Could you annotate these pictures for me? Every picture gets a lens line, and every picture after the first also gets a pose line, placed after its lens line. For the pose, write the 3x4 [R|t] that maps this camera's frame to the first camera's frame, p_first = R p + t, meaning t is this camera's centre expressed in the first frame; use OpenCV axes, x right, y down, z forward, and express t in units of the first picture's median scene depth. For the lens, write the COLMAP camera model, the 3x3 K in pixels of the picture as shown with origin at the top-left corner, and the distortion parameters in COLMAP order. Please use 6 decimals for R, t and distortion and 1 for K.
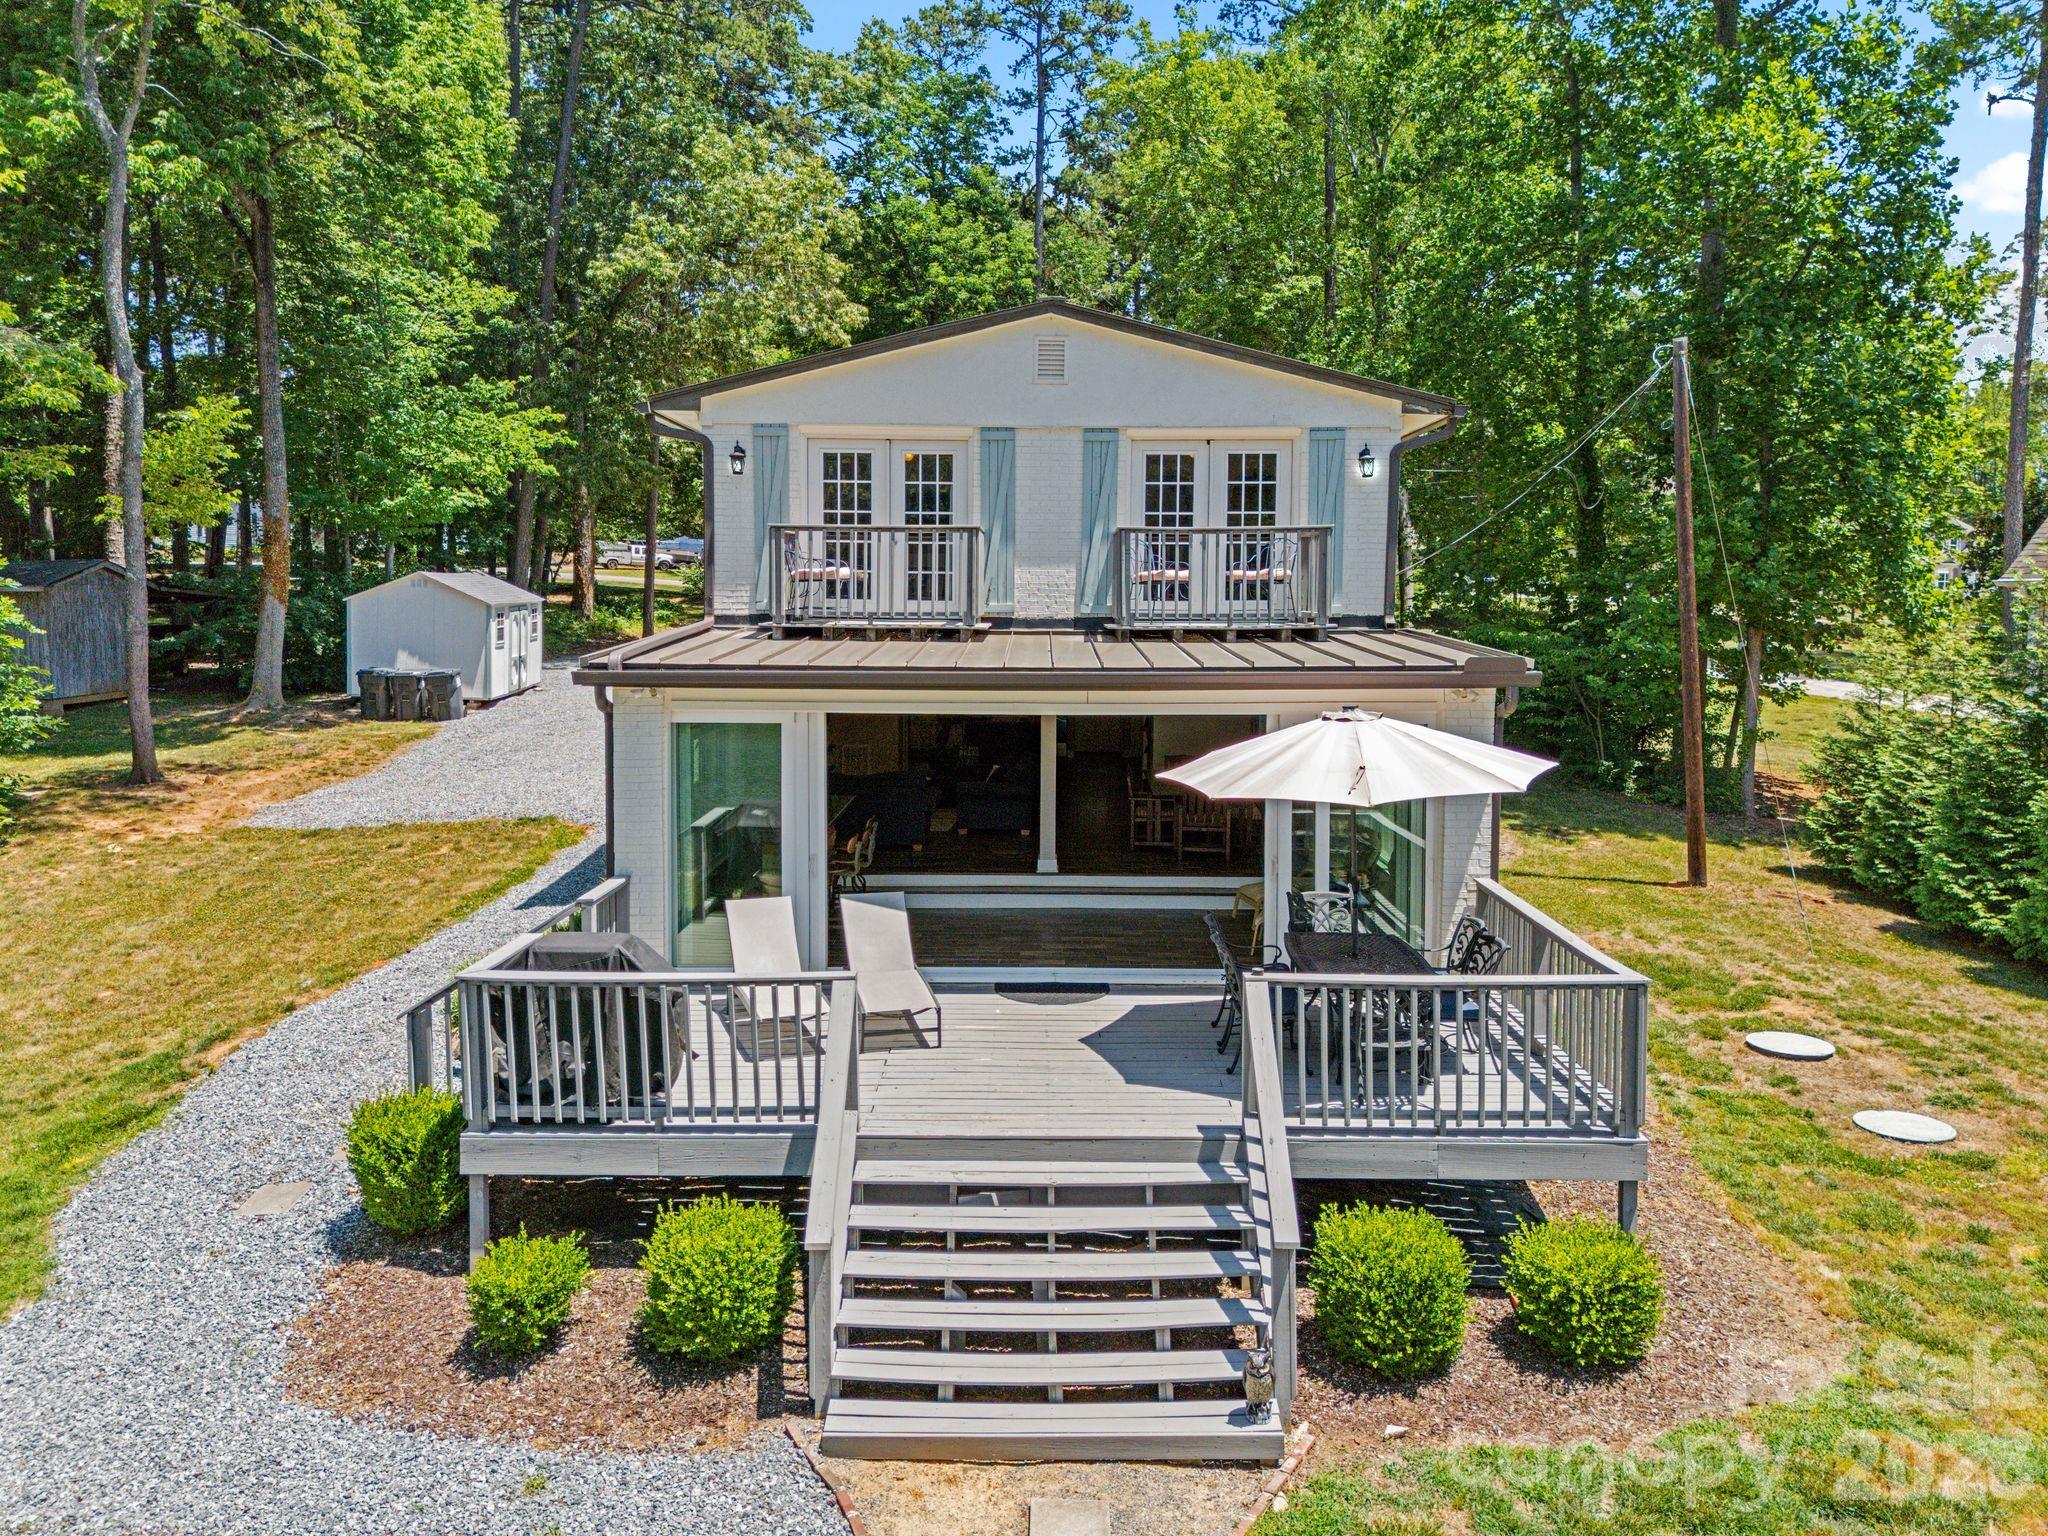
lens RADIAL K [[1527.3, 0, 1030.6], [0, 1527.3, 685.6], [0, 0, 1]] dist [0.086895, -0.109979]
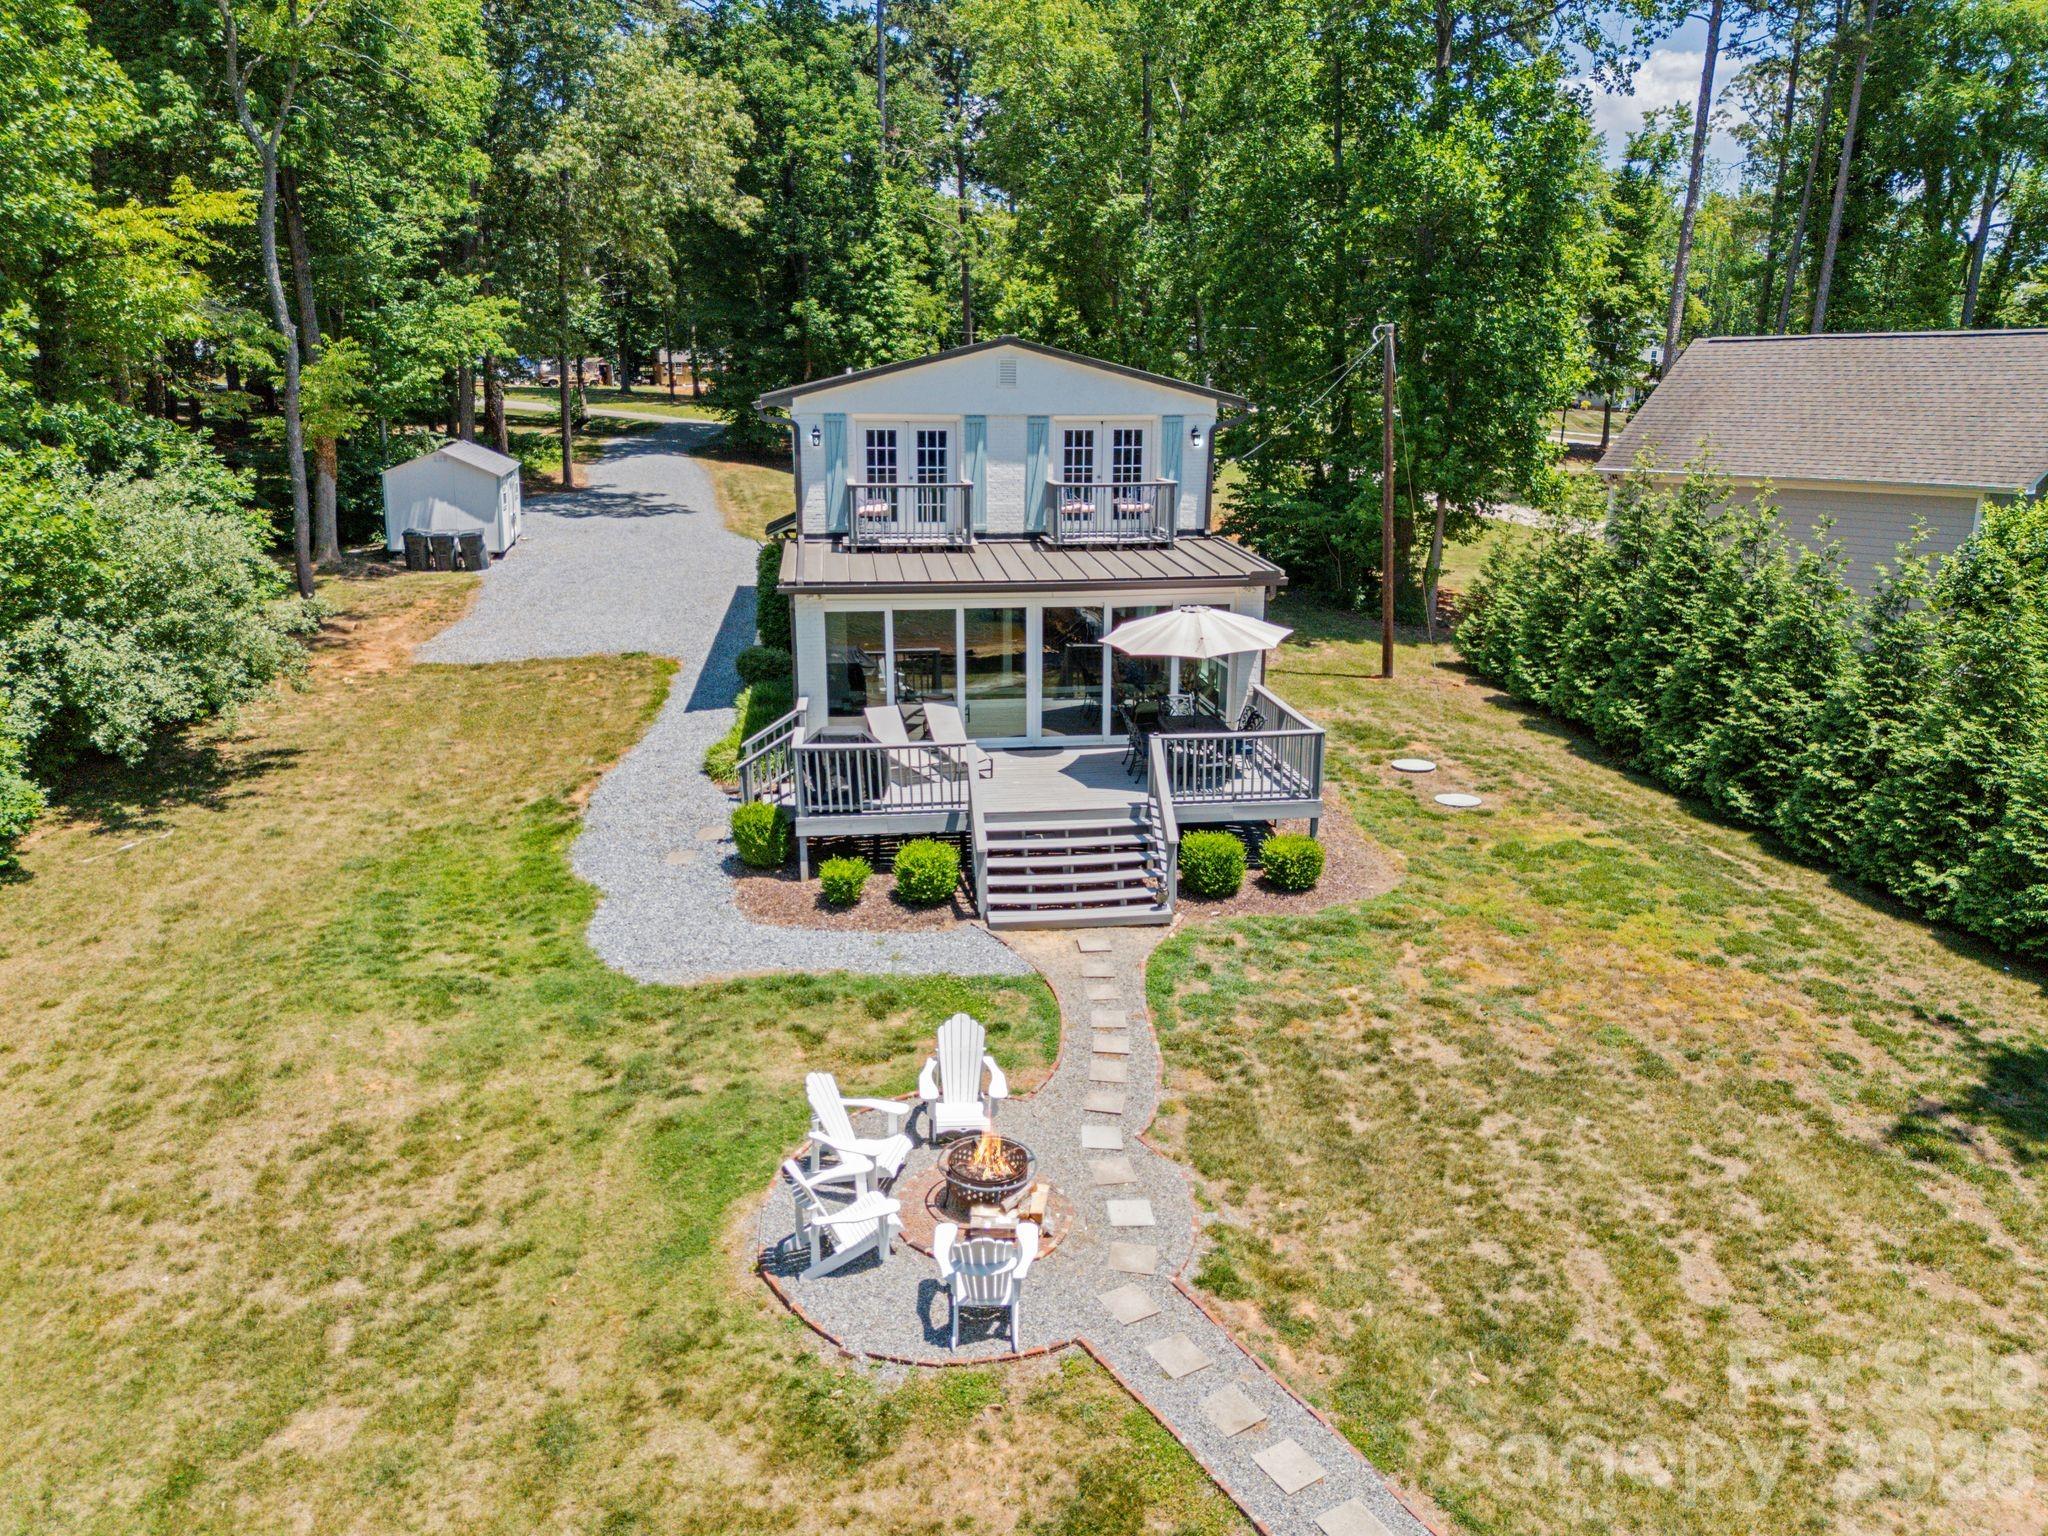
lens RADIAL K [[1481.5, 0, 1024.0], [0, 1481.5, 768.0], [0, 0, 1]] dist [0.035968, -0.001237]
pose [[0.991763, -0.034825, 0.123259, -0.225572], [0.010581, 0.981316, 0.192114, -0.130560], [-0.127647, -0.189227, 0.973601, -0.783431]]
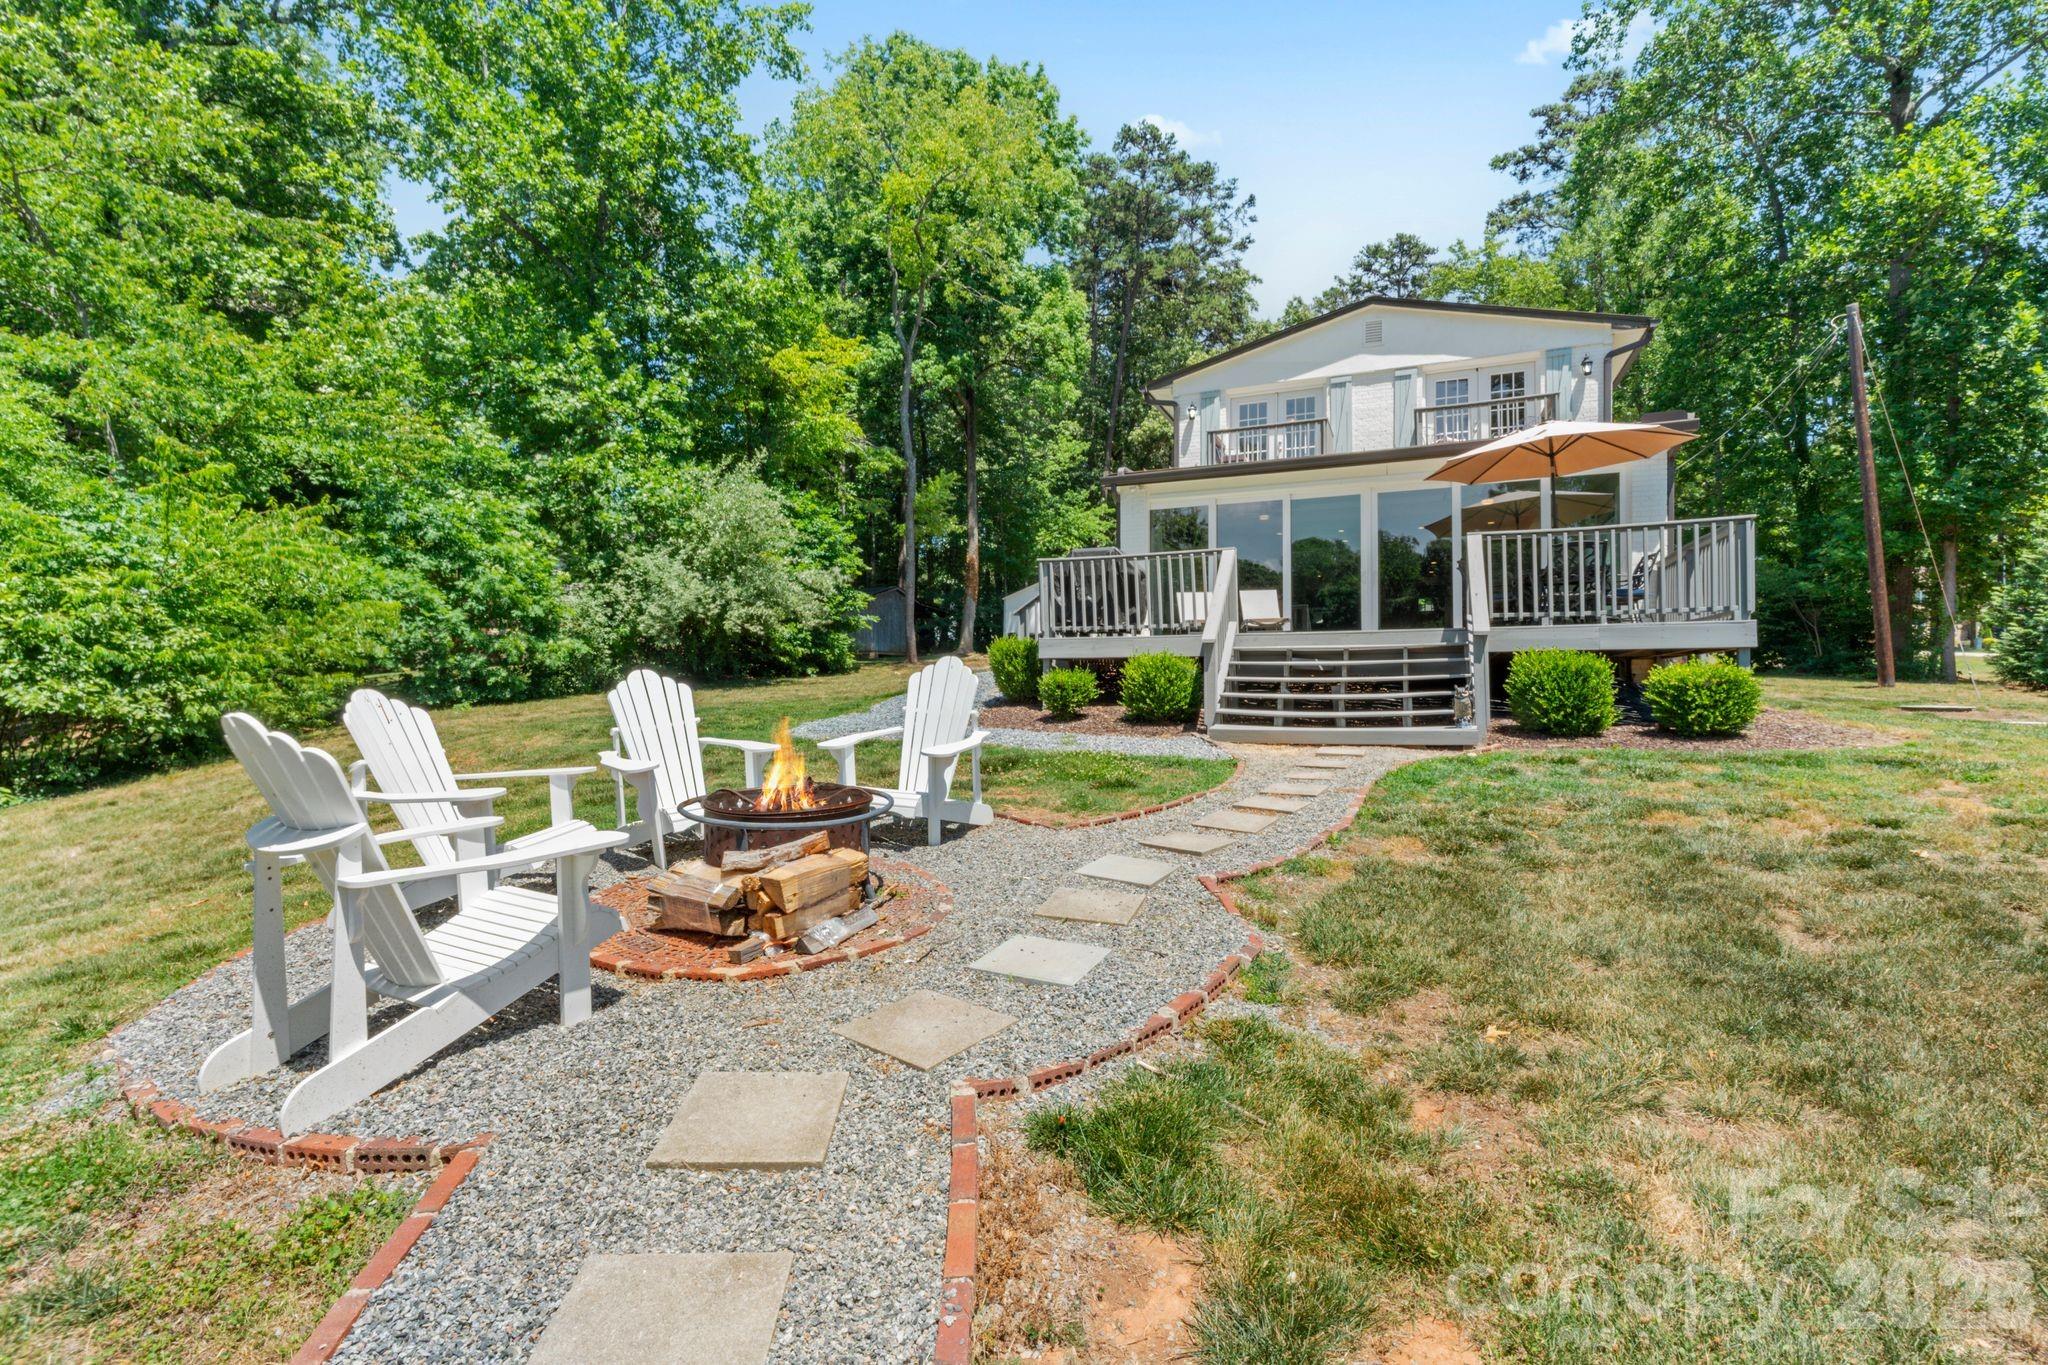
lens RADIAL K [[918.1, 0, 1024.0], [0, 918.1, 682.5], [0, 0, 1]] dist [-0.011826, 0.000040]
pose [[0.920735, -0.011846, -0.390008, 0.060223], [-0.015903, 0.997569, -0.067843, 0.315801], [0.389864, 0.068668, 0.918309, -0.079803]]
